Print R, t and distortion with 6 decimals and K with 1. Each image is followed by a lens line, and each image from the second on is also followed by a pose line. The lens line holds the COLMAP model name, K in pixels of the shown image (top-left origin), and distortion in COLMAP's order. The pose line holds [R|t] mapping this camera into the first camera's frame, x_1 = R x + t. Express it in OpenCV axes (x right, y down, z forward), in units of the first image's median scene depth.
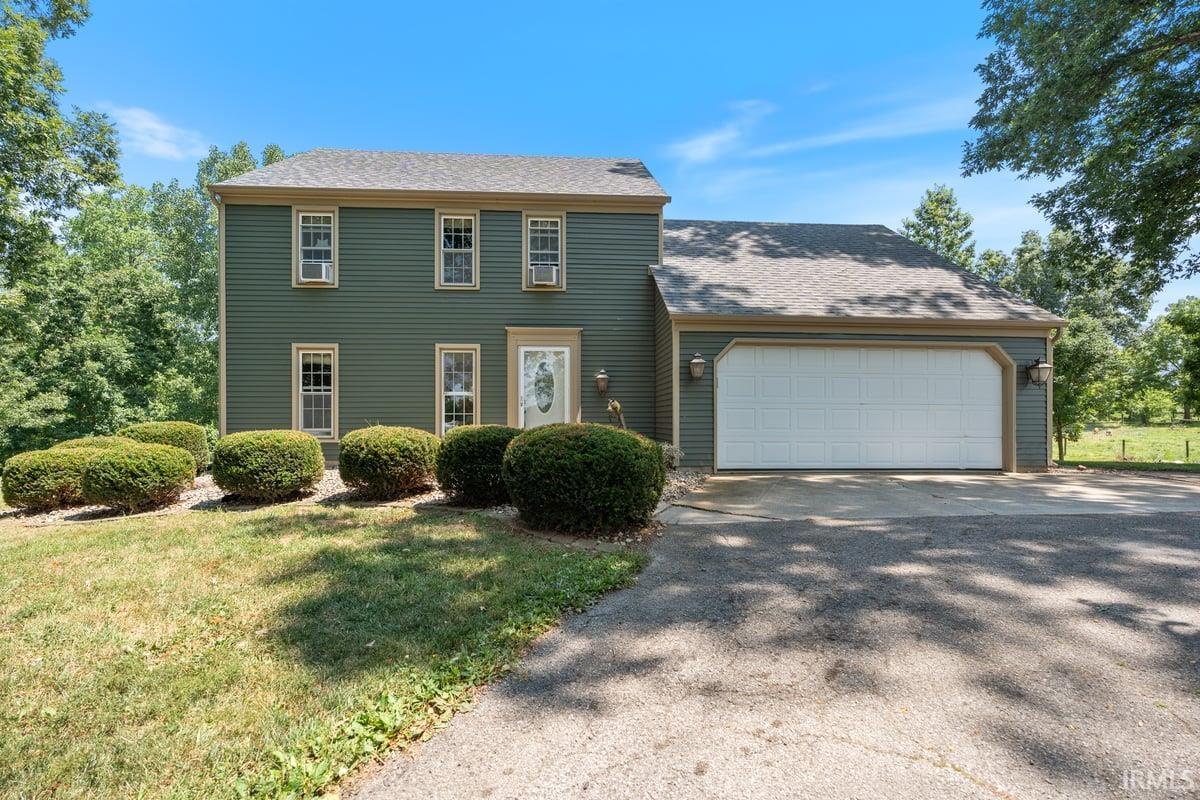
lens RADIAL K [[528.7, 0, 605.1], [0, 528.7, 402.1], [0, 0, 1]] dist [0.001500, 0.000292]
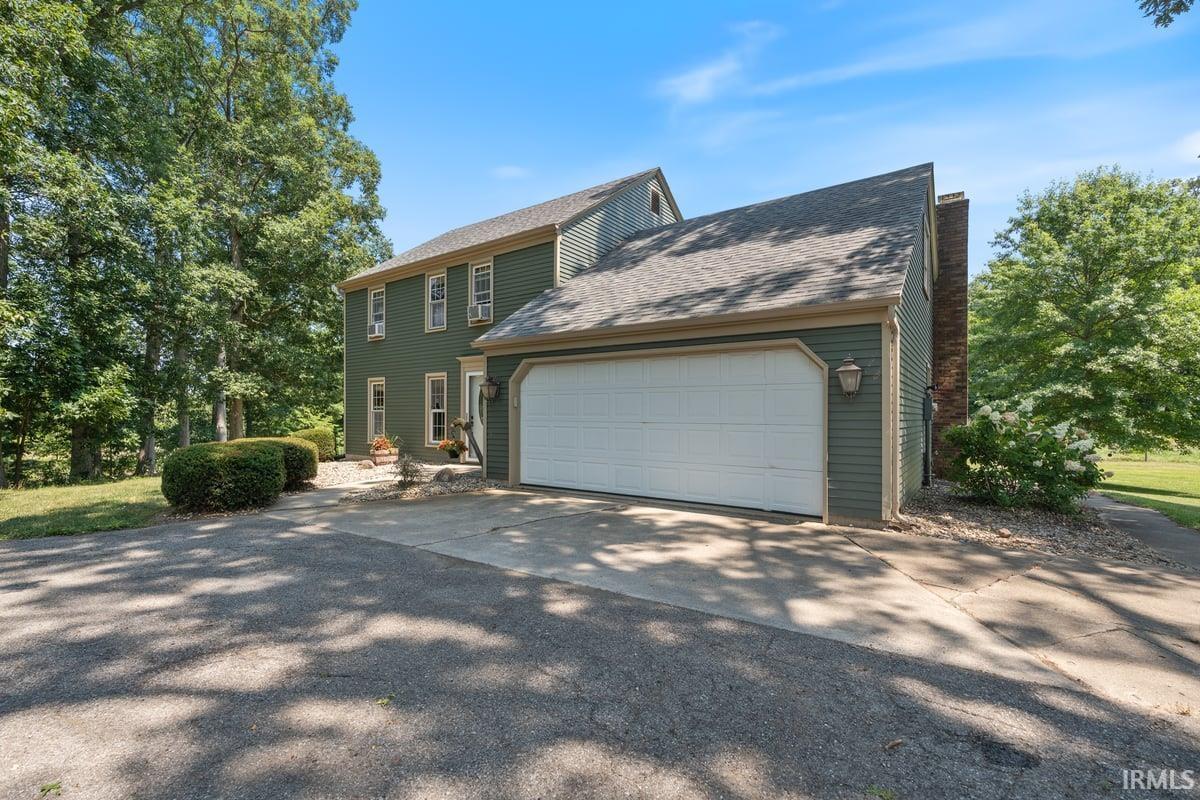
lens RADIAL K [[528.7, 0, 599.6], [0, 528.7, 406.1], [0, 0, 1]] dist [0.001500, 0.000292]
pose [[0.773691, -0.008357, -0.633508, 0.865808], [-0.002108, 0.999874, -0.015764, -0.008276], [0.633559, 0.013532, 0.773576, 0.248818]]
